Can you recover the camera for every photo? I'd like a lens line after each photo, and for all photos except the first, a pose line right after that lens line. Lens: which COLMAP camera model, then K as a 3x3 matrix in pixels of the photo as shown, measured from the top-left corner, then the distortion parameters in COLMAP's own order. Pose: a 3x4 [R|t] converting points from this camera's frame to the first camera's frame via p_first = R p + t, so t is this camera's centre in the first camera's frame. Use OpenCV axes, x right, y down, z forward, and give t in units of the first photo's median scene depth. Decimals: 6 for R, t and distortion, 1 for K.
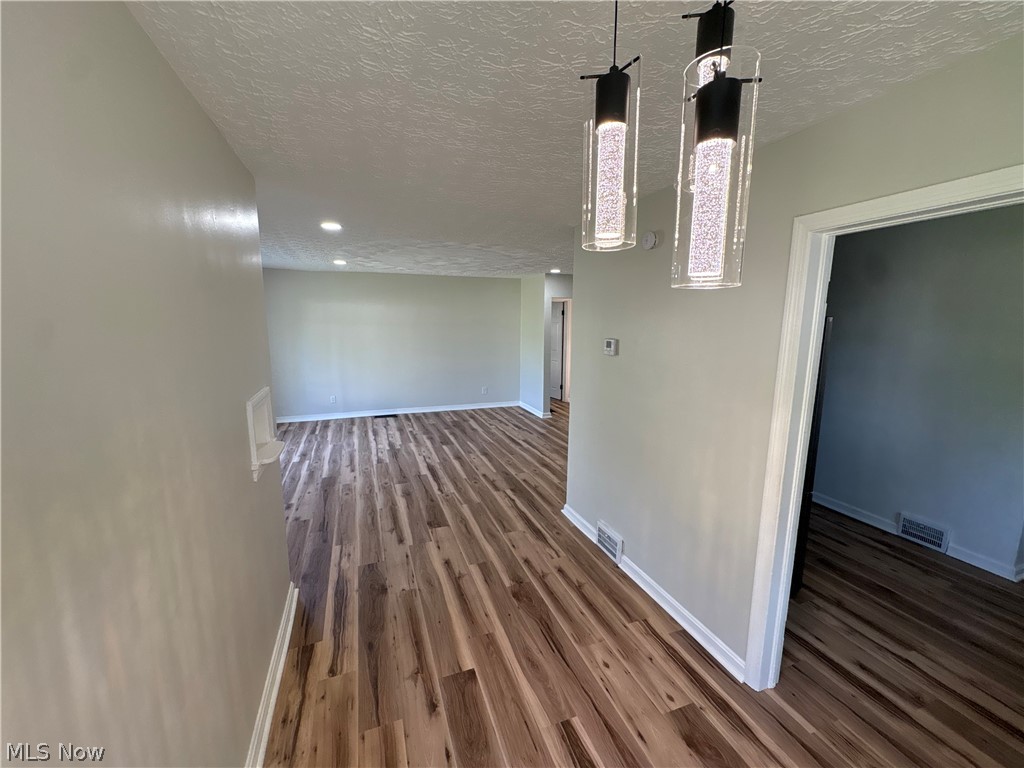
lens RADIAL K [[408.2, 0, 510.9], [0, 408.2, 383.9], [0, 0, 1]] dist [0.002152, 0.000191]
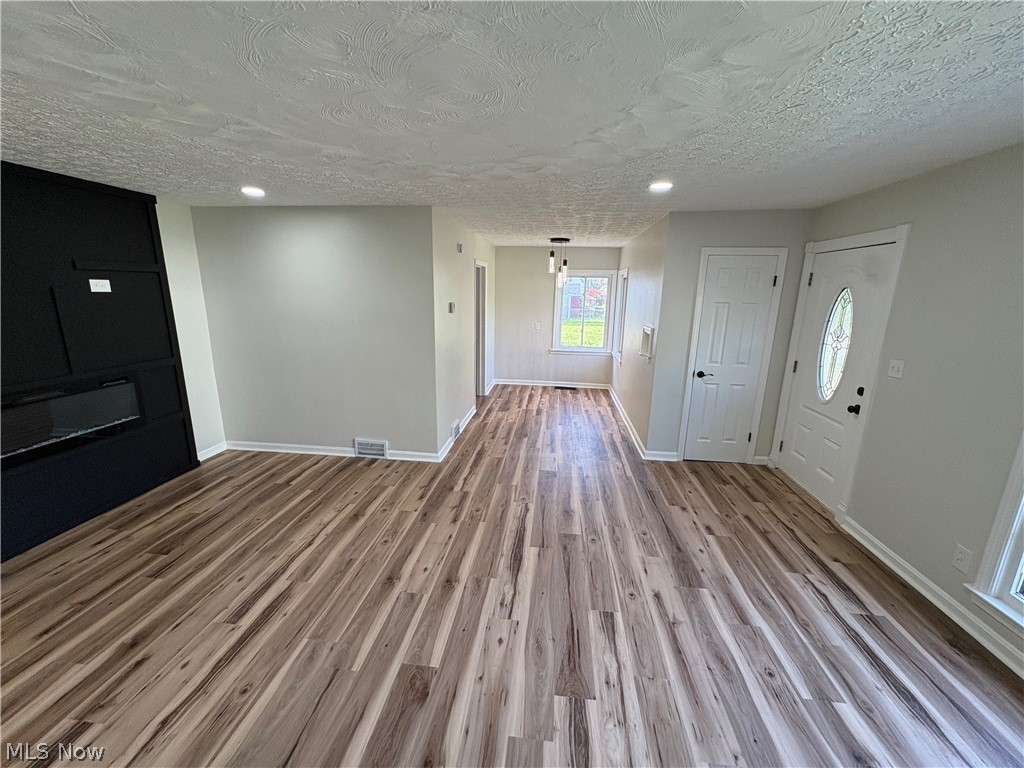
lens RADIAL K [[408.2, 0, 510.9], [0, 408.2, 383.9], [0, 0, 1]] dist [0.002152, 0.000191]
pose [[-0.889238, -0.122744, 0.440670, -0.441403], [0.051707, 0.930184, 0.363434, -0.246307], [-0.454514, 0.345965, -0.820808, 1.497449]]
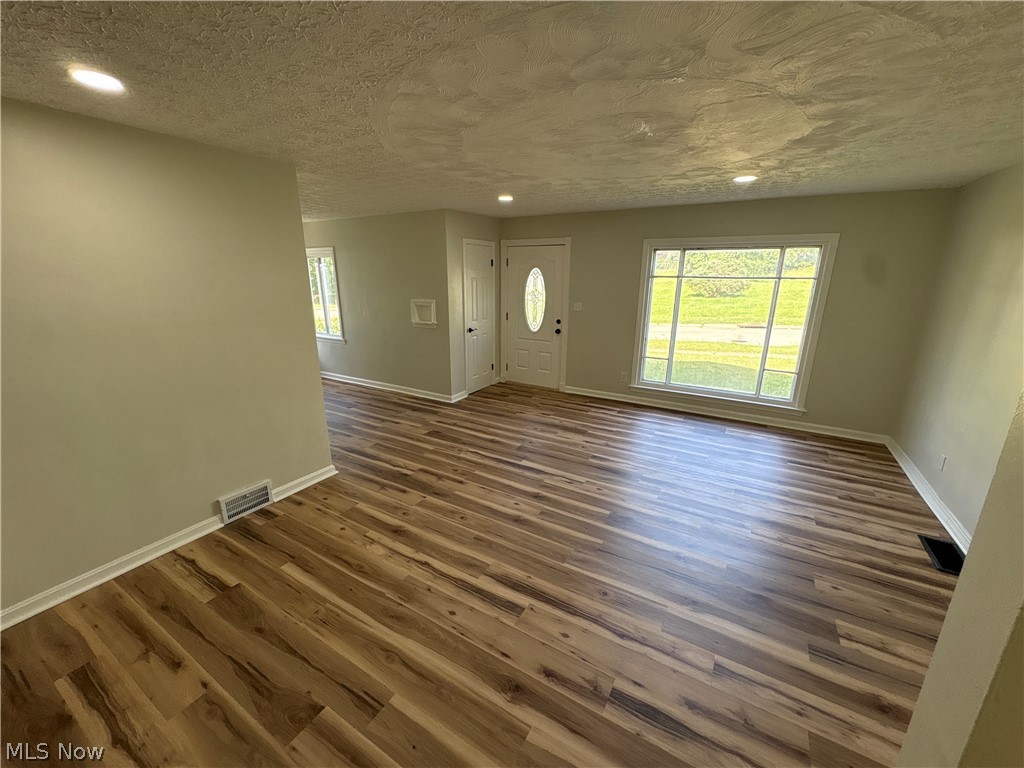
lens RADIAL K [[408.2, 0, 510.9], [0, 408.2, 383.9], [0, 0, 1]] dist [0.002152, 0.000191]
pose [[-0.779969, 0.154897, -0.606346, 0.307309], [-0.109195, 0.920338, 0.375571, -0.251287], [0.616218, 0.359144, -0.700922, 1.583485]]
